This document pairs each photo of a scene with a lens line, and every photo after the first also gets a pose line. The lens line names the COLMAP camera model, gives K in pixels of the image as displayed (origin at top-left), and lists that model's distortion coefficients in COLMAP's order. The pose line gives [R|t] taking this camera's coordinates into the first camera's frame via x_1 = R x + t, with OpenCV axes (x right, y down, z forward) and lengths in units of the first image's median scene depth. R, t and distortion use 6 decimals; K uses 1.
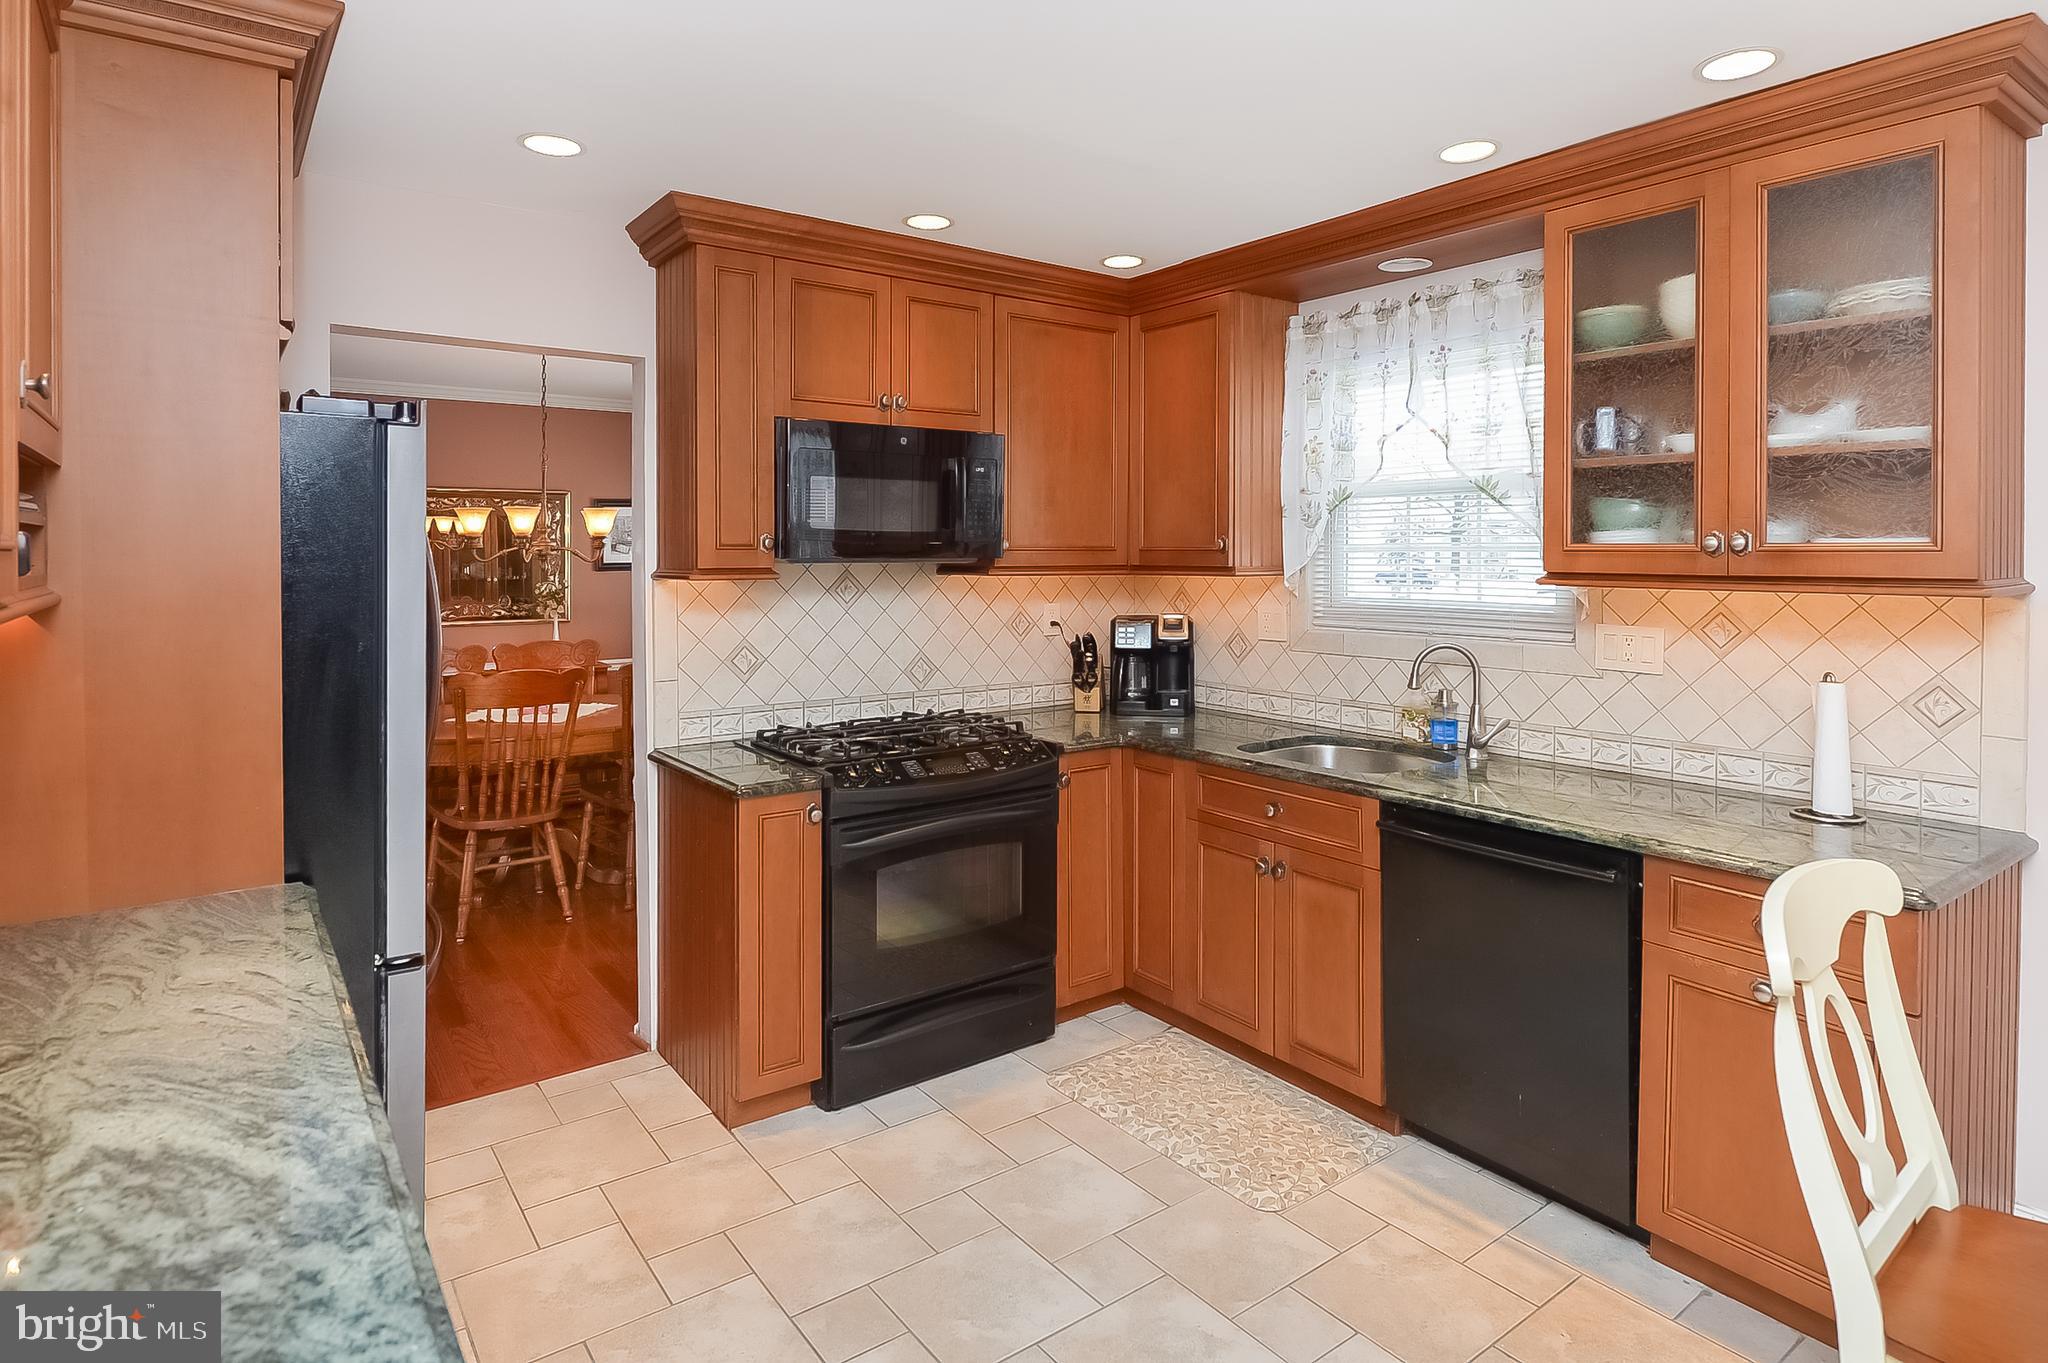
lens RADIAL K [[1121.7, 0, 1026.5], [0, 1121.7, 561.3], [0, 0, 1]] dist [-0.004650, 0.002504]
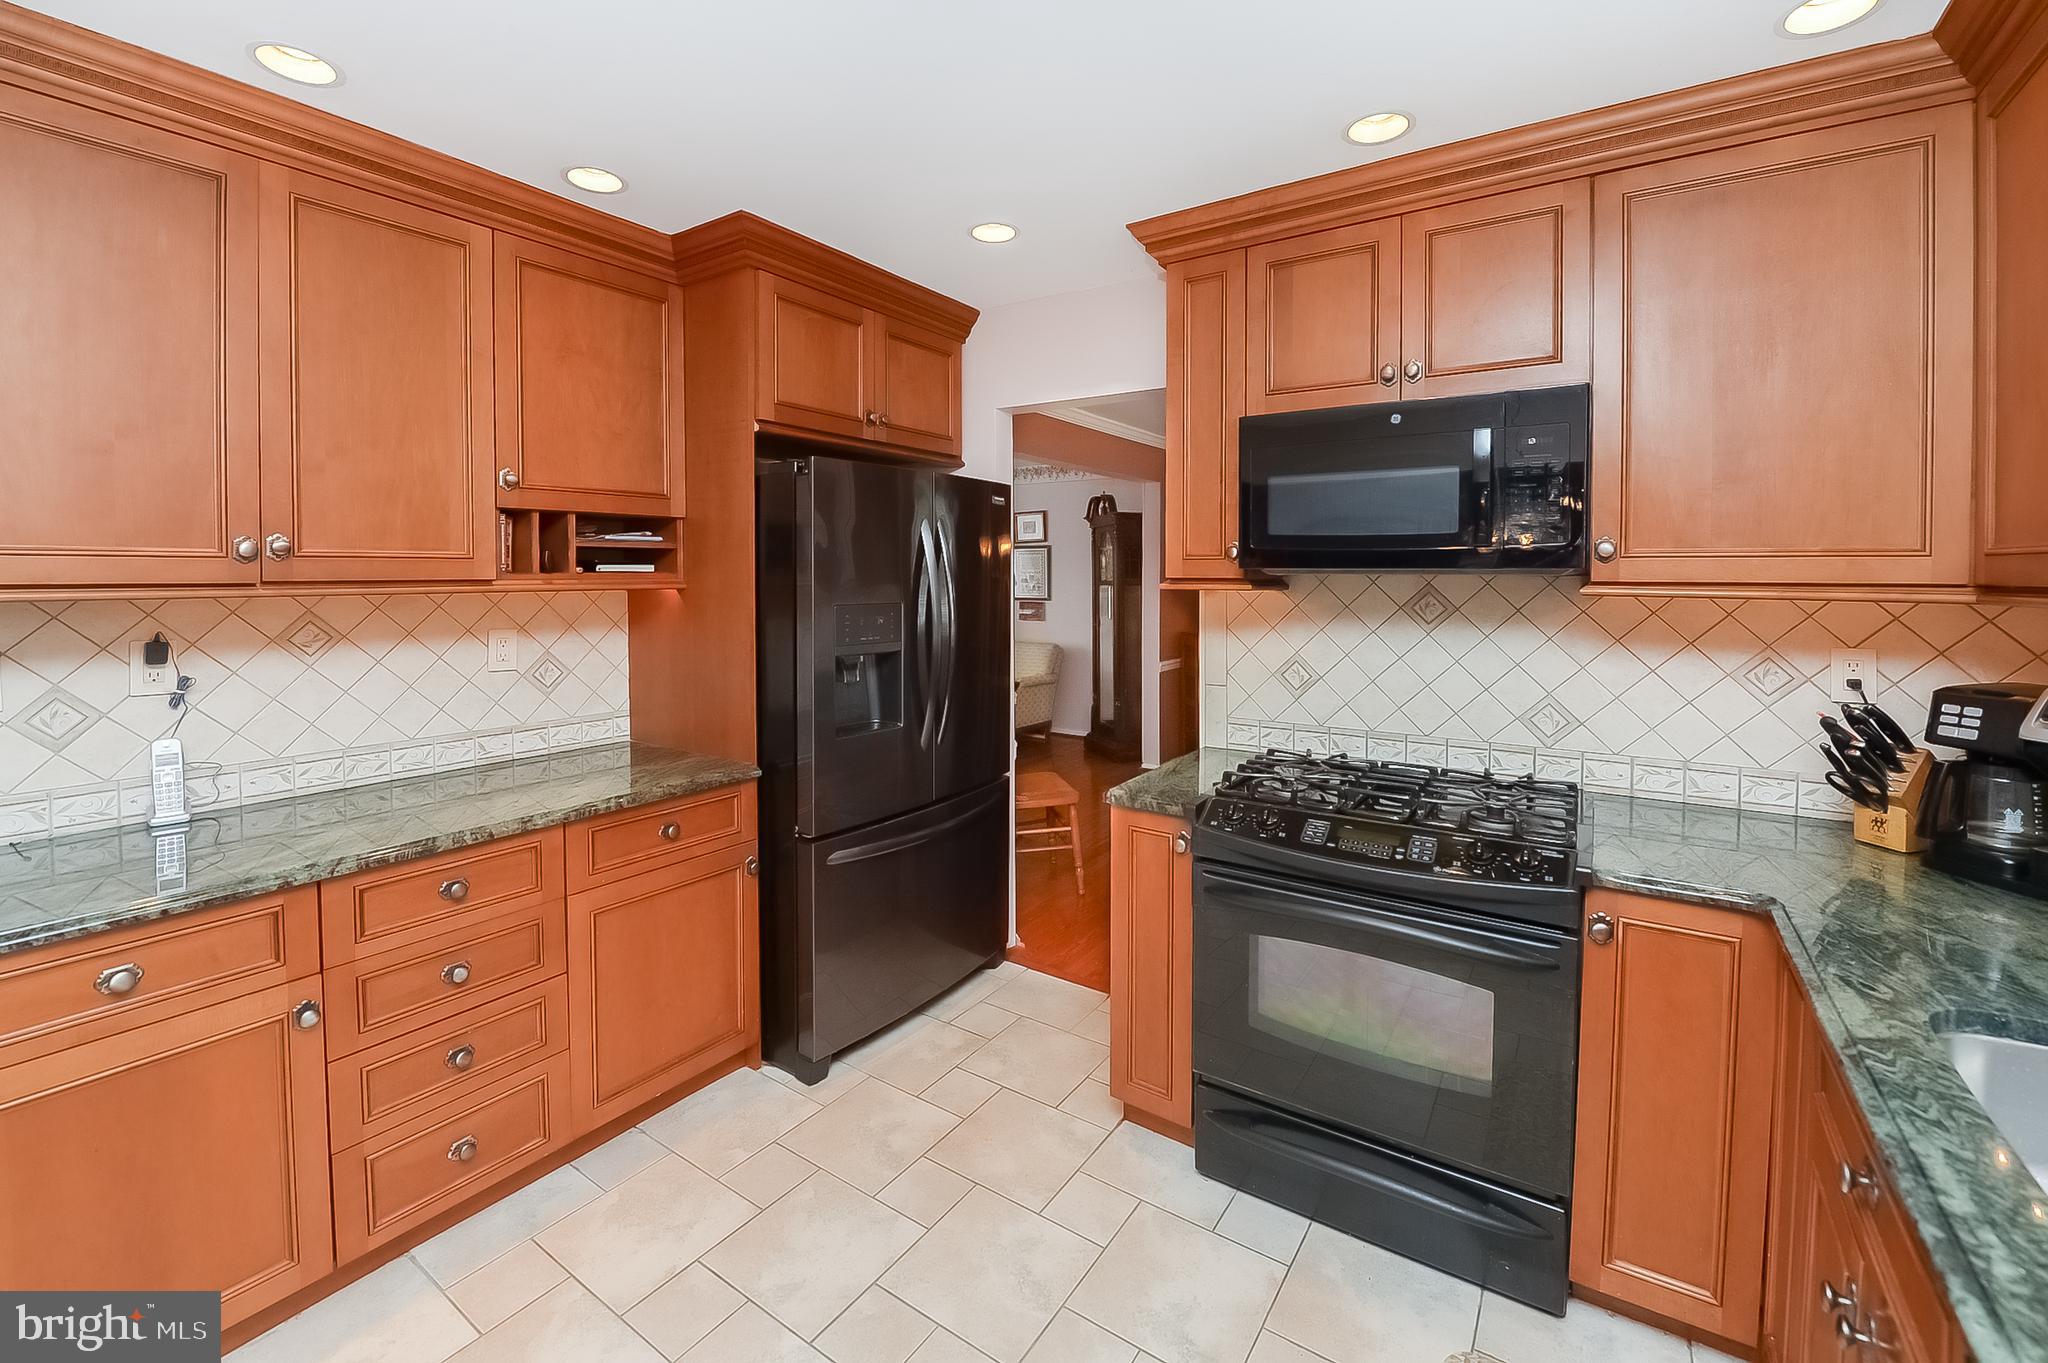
lens RADIAL K [[838.6, 0, 1020.0], [0, 838.6, 586.8], [0, 0, 1]] dist [-0.015399, -0.000162]
pose [[0.320146, 0.015431, -0.947243, 0.366259], [-0.007880, 0.999876, 0.013625, 0.004648], [0.947335, 0.003102, 0.320228, 0.569483]]
